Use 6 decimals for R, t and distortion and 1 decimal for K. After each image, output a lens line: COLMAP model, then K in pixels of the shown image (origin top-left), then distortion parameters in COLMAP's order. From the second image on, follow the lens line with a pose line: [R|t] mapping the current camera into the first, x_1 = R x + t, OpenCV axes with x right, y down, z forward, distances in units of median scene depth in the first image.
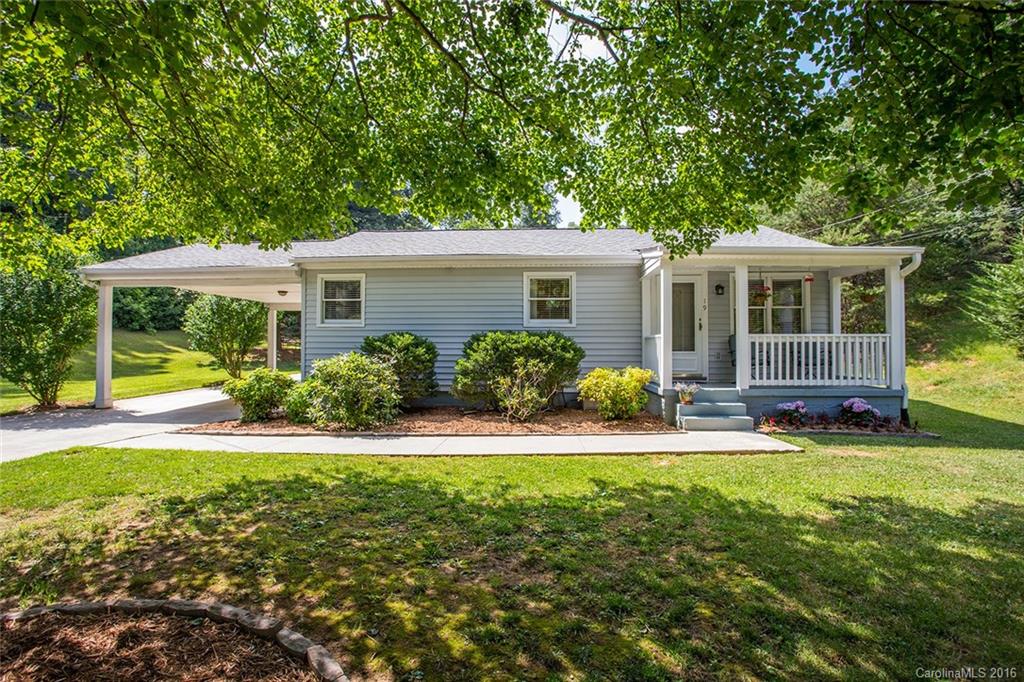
lens RADIAL K [[501.1, 0, 512.0], [0, 501.1, 342.8], [0, 0, 1]] dist [-0.050252, 0.014752]
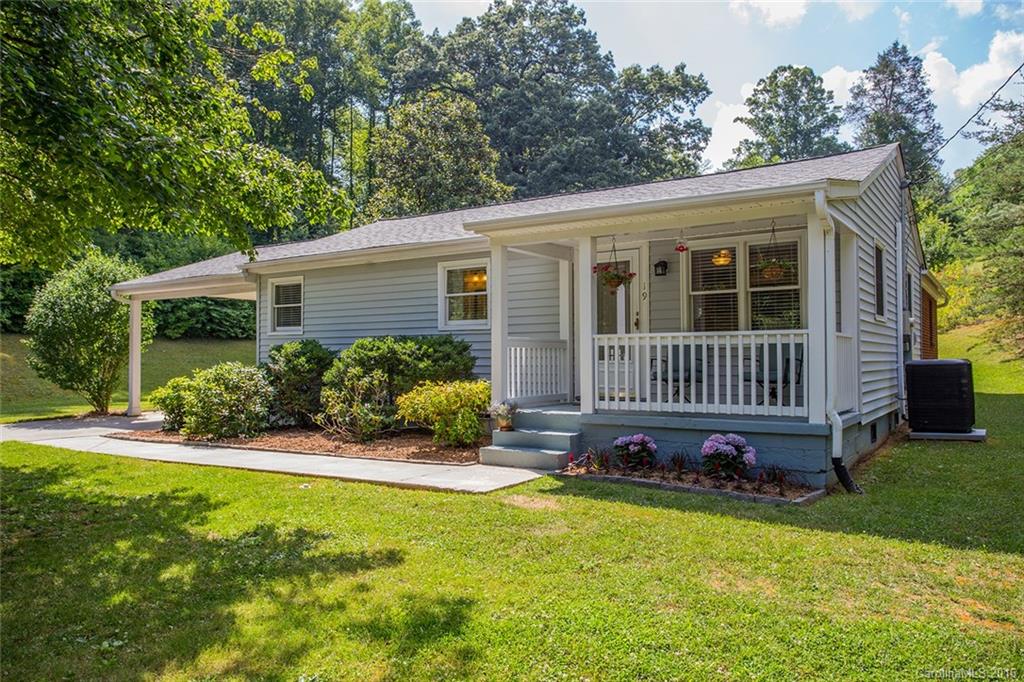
lens RADIAL K [[743.0, 0, 510.3], [0, 743.0, 340.2], [0, 0, 1]] dist [0.008086, 0.001943]
pose [[0.853475, -0.017012, -0.520856, 0.750489], [0.010706, 0.999828, -0.015113, 0.003651], [0.521024, 0.007323, 0.853511, 0.038406]]
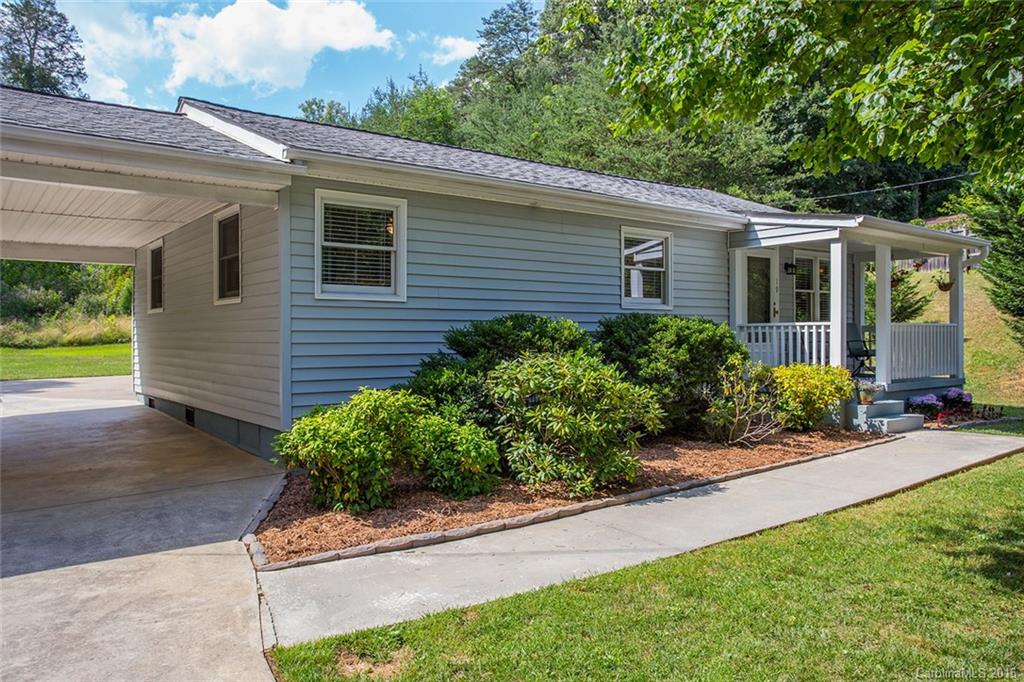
lens RADIAL K [[746.6, 0, 514.0], [0, 746.6, 341.1], [0, 0, 1]] dist [0.004521, 0.000748]
pose [[0.766420, -0.007196, 0.642300, -0.730079], [-0.007304, 0.999775, 0.019916, -0.006707], [-0.642299, -0.019955, 0.766195, 0.328071]]
